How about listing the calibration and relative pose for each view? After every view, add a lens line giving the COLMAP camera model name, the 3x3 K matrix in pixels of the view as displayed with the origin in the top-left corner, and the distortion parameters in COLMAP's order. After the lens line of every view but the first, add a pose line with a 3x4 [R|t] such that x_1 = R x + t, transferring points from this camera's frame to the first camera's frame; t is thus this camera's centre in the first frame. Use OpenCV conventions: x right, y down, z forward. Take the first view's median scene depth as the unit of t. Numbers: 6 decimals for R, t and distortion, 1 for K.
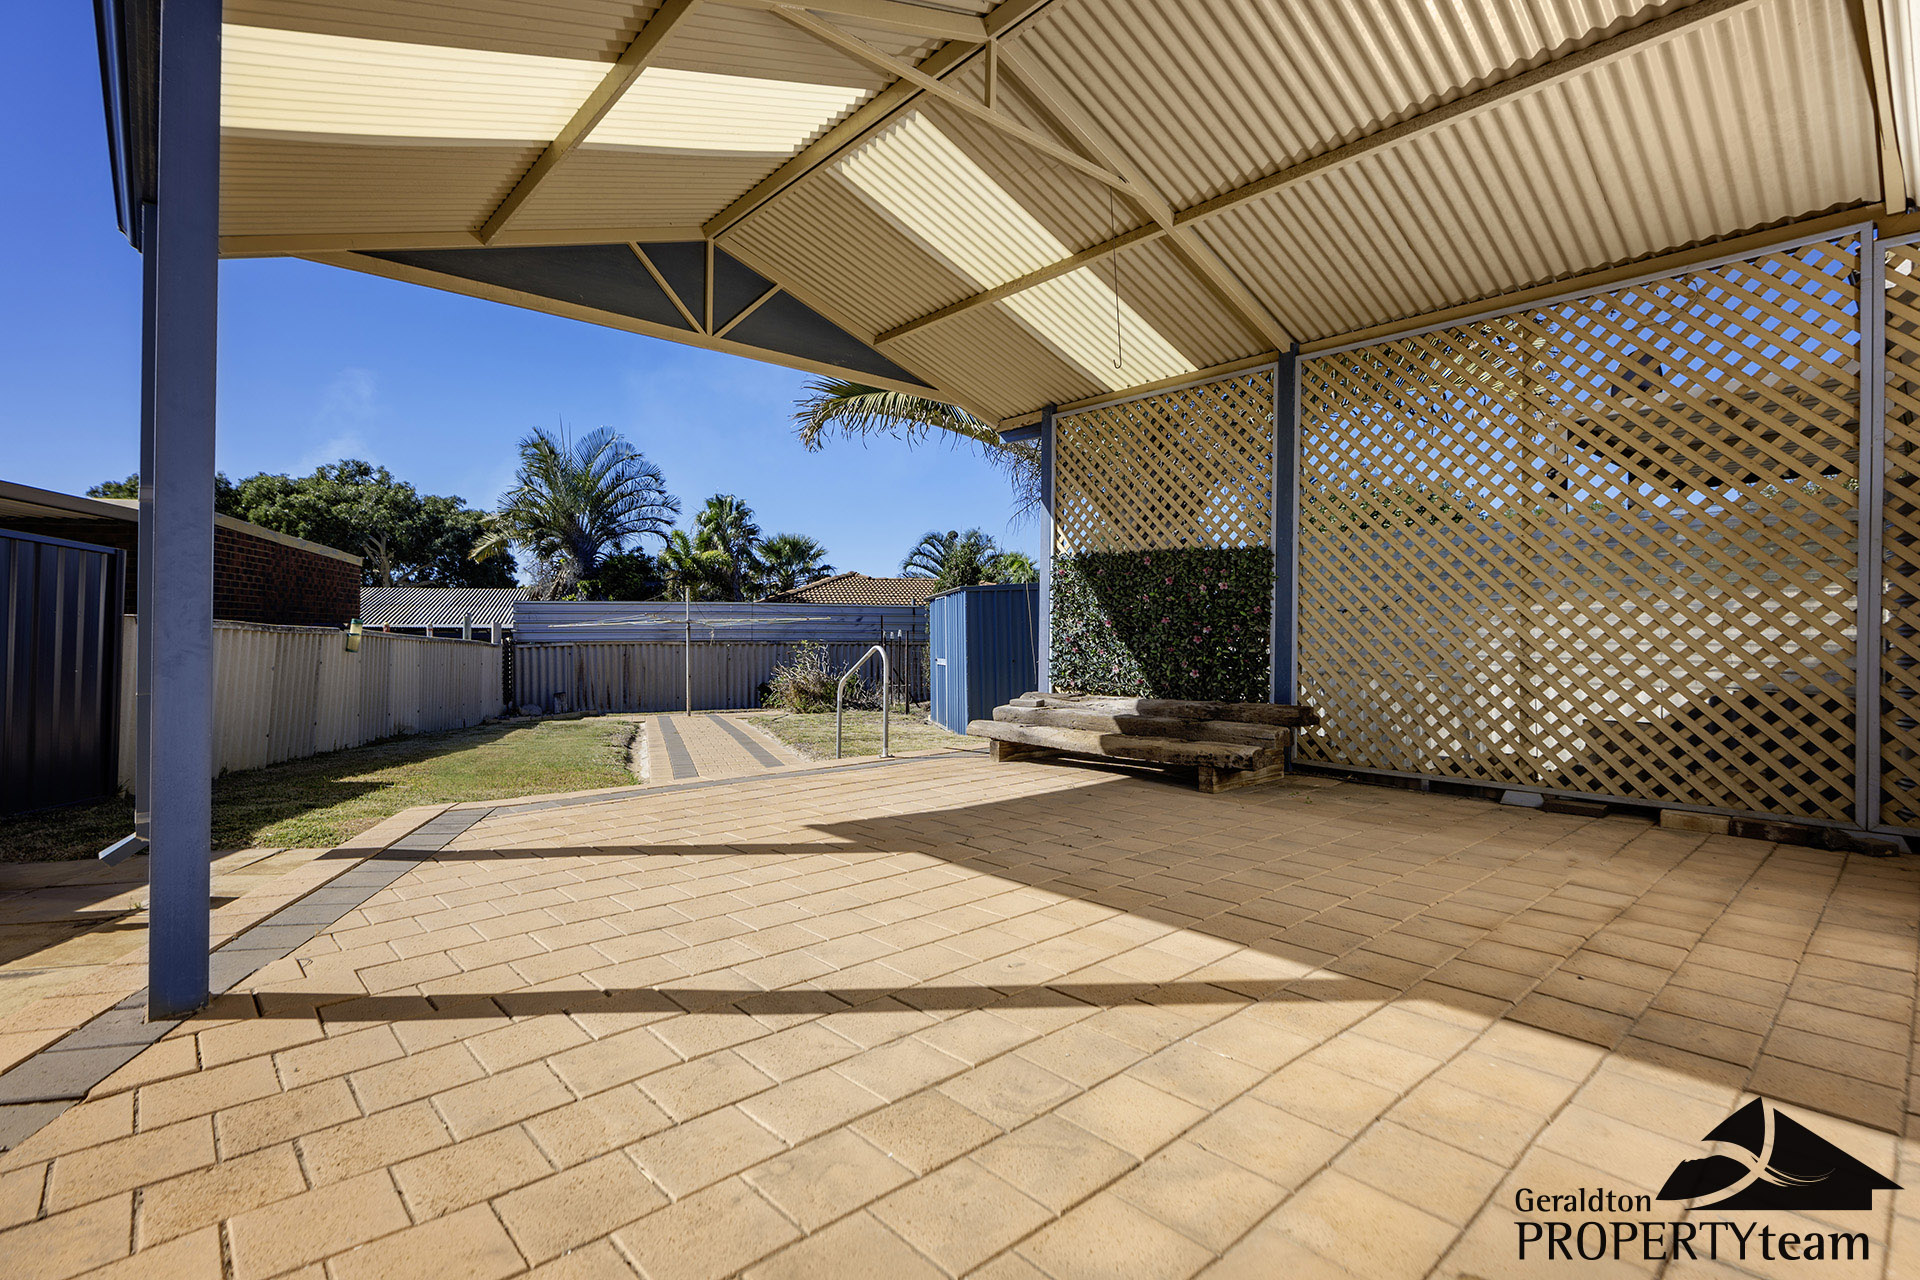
lens RADIAL K [[879.8, 0, 859.0], [0, 879.8, 642.9], [0, 0, 1]] dist [-0.002827, -0.000346]
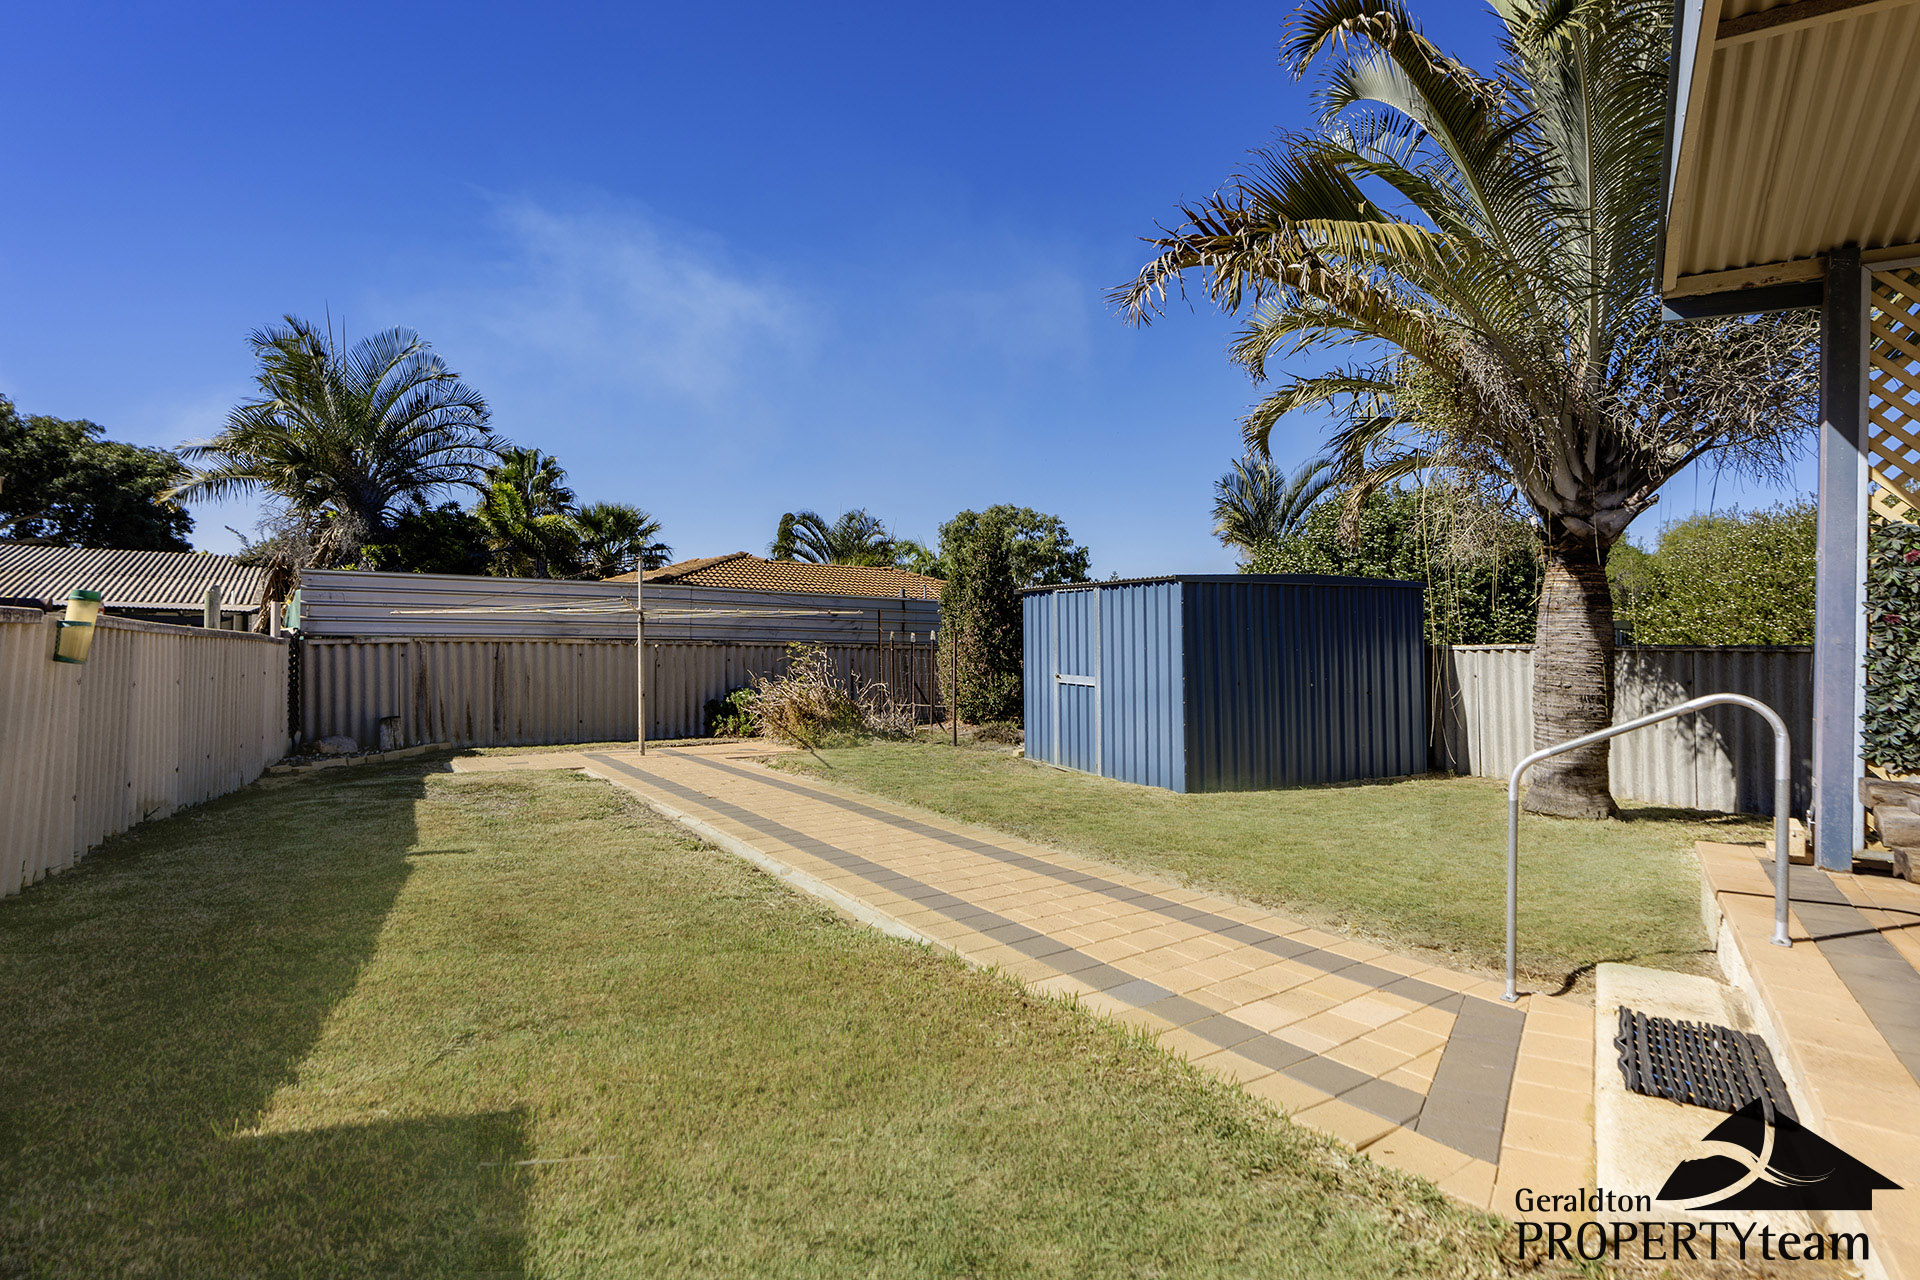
lens RADIAL K [[907.8, 0, 922.9], [0, 907.8, 650.1], [0, 0, 1]] dist [-0.001252, 0.000915]
pose [[0.943584, 0.014183, 0.330829, -0.132651], [-0.018857, 0.999763, 0.010924, -0.004123], [-0.330595, -0.016546, 0.943628, 0.173974]]
